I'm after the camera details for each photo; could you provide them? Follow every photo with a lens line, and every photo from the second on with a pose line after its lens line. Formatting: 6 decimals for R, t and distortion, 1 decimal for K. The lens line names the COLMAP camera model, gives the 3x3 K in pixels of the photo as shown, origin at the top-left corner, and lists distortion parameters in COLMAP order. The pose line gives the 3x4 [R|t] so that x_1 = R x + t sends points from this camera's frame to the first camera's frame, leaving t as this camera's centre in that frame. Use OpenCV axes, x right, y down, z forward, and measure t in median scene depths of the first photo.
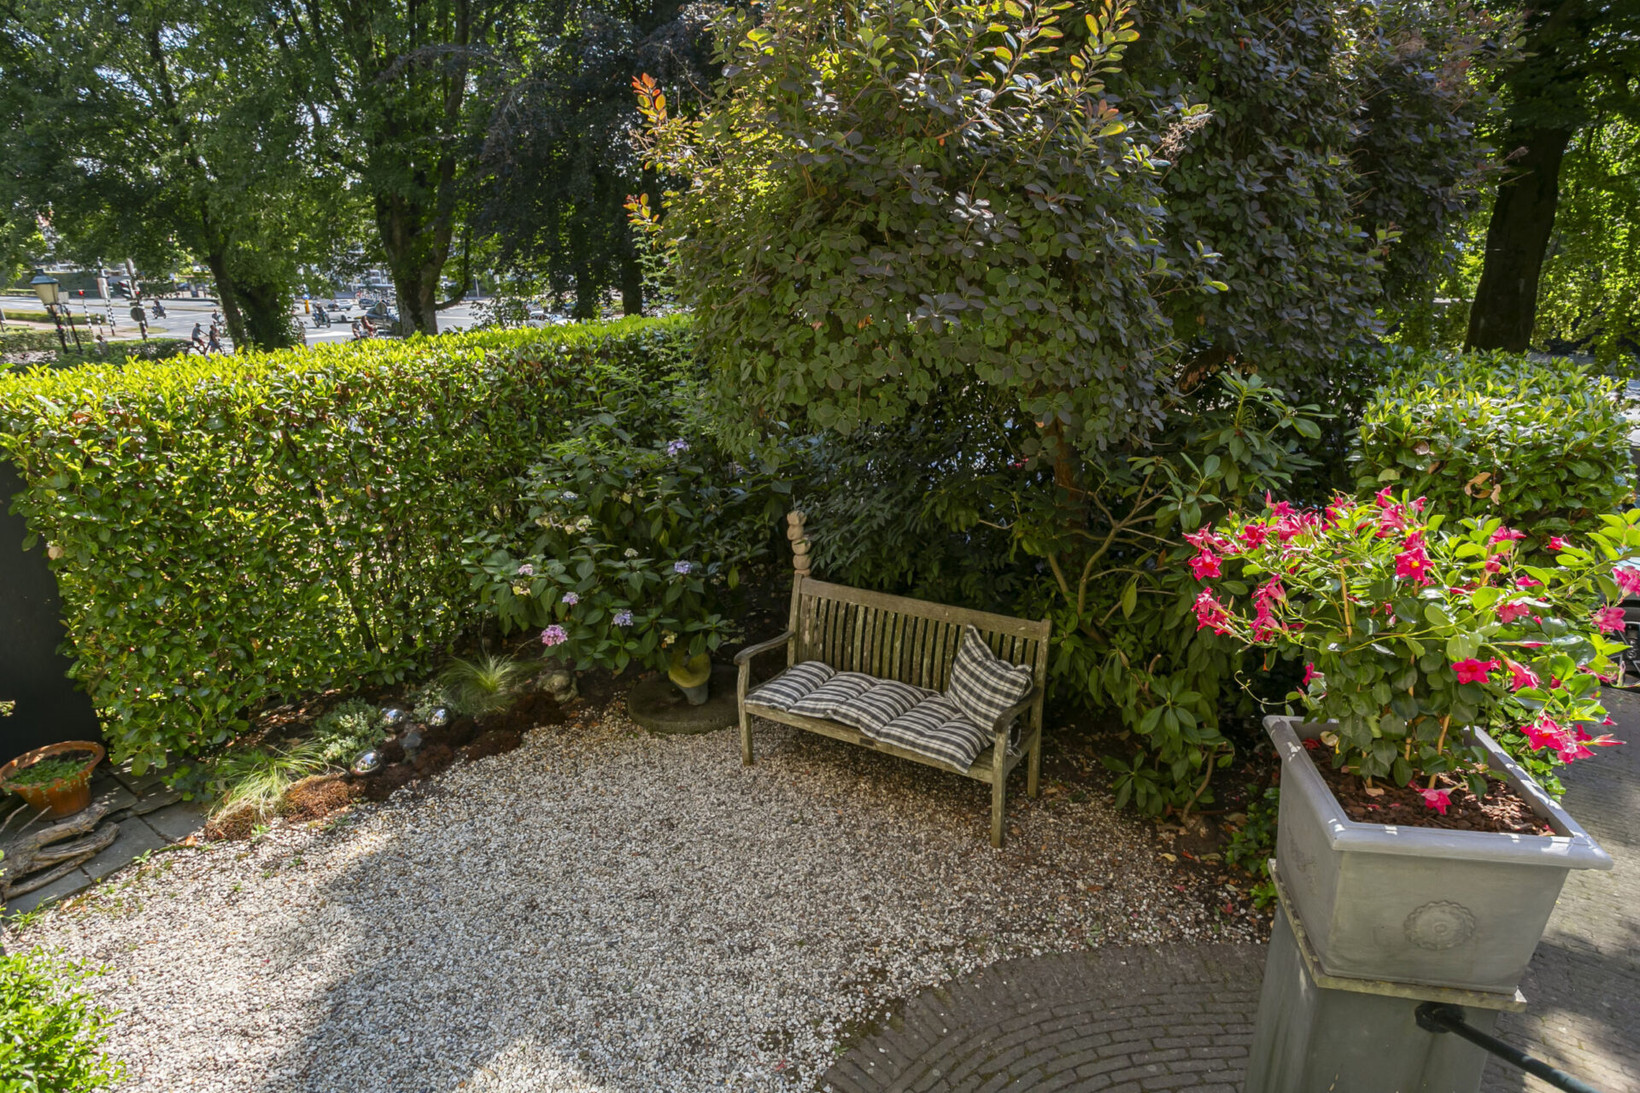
lens RADIAL K [[919.2, 0, 821.9], [0, 919.2, 543.6], [0, 0, 1]] dist [-0.016225, 0.011856]
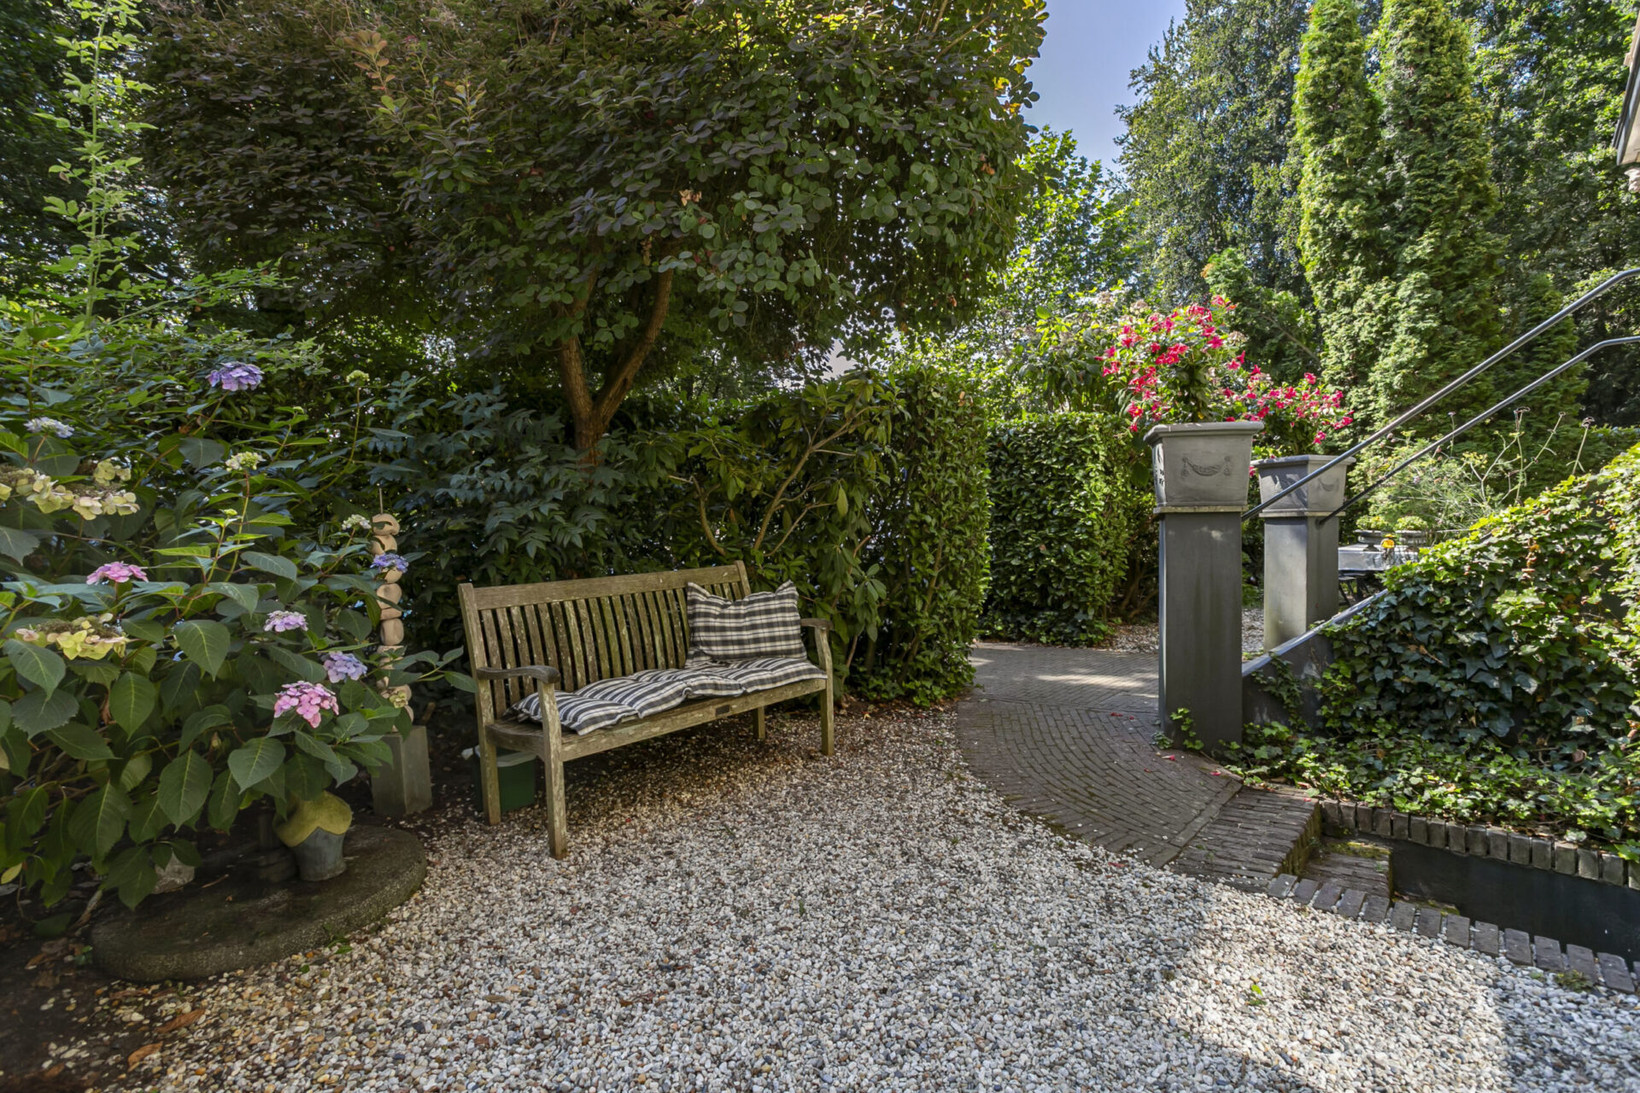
lens RADIAL K [[801.7, 0, 819.4], [0, 801.7, 545.2], [0, 0, 1]] dist [0.004151, 0.001392]
pose [[0.124305, -0.001492, 0.992243, -0.617661], [0.302436, 0.952472, -0.036456, 0.114227], [-0.945030, 0.304621, 0.118848, 0.716317]]
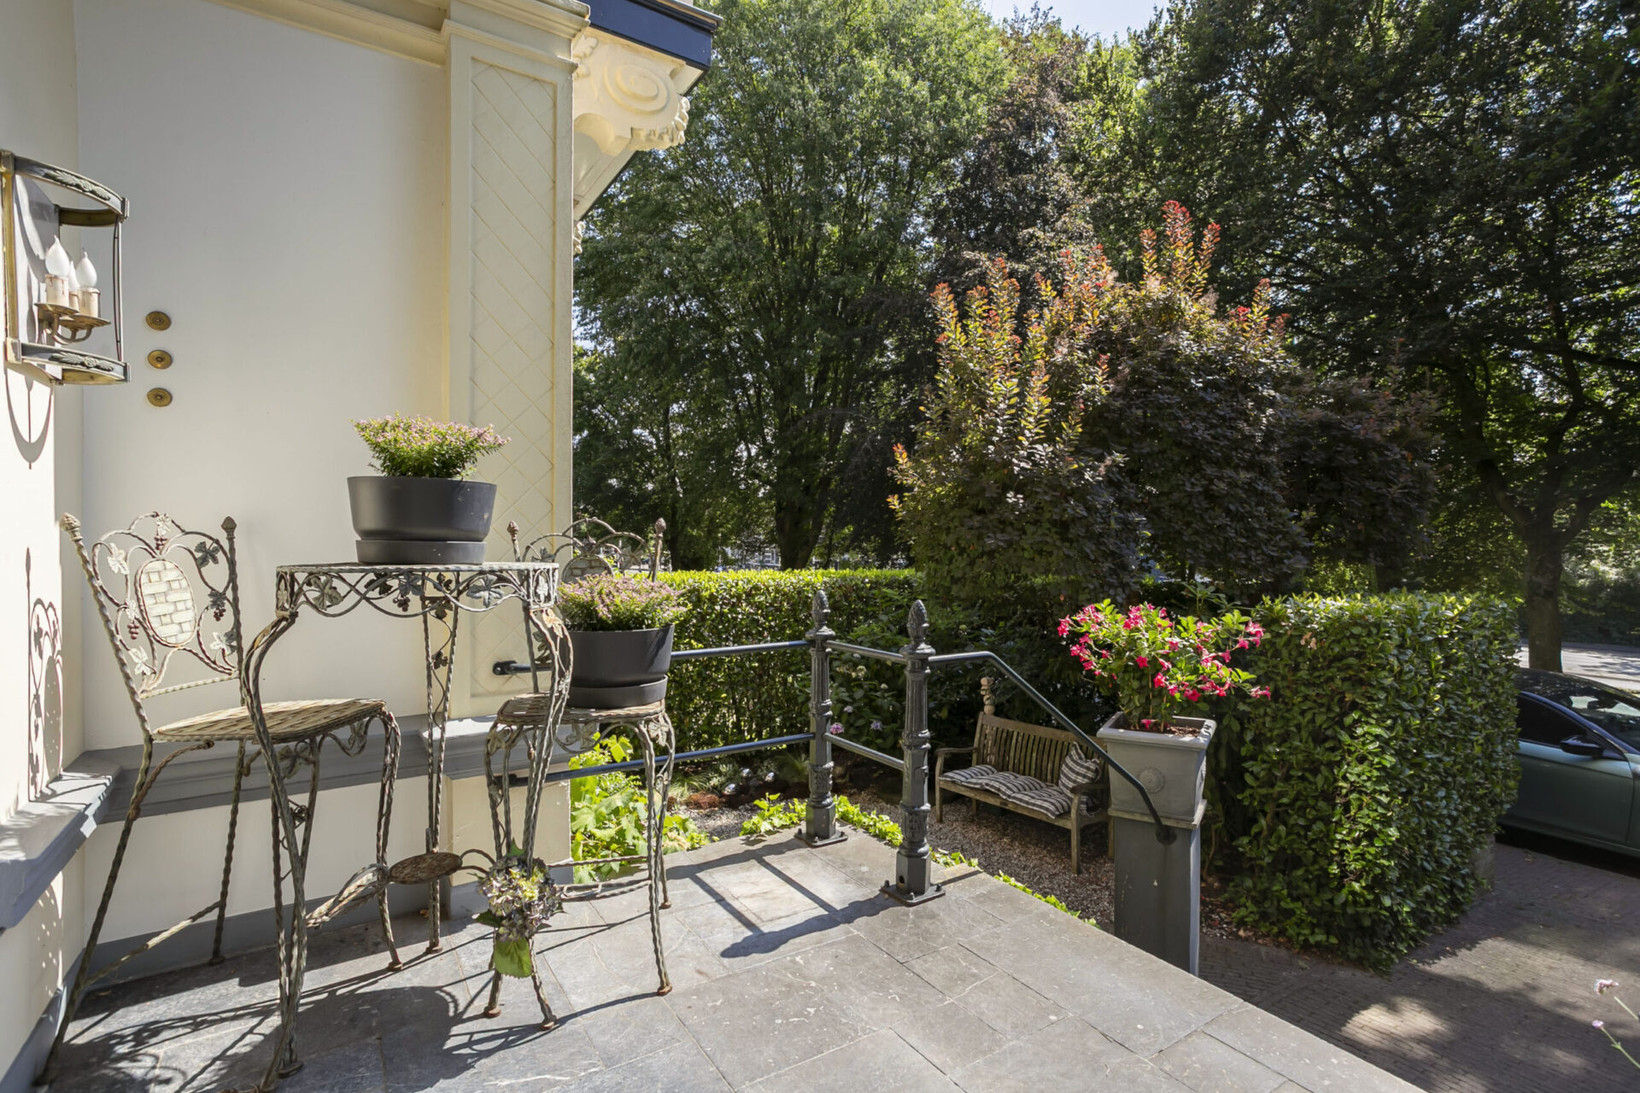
lens RADIAL K [[801.7, 0, 823.1], [0, 801.7, 551.9], [0, 0, 1]] dist [0.004151, 0.001392]
pose [[0.932519, 0.022065, -0.360445, 0.235589], [-0.128024, 0.953502, -0.272845, 0.200690], [0.337665, 0.300579, 0.891983, -0.494174]]
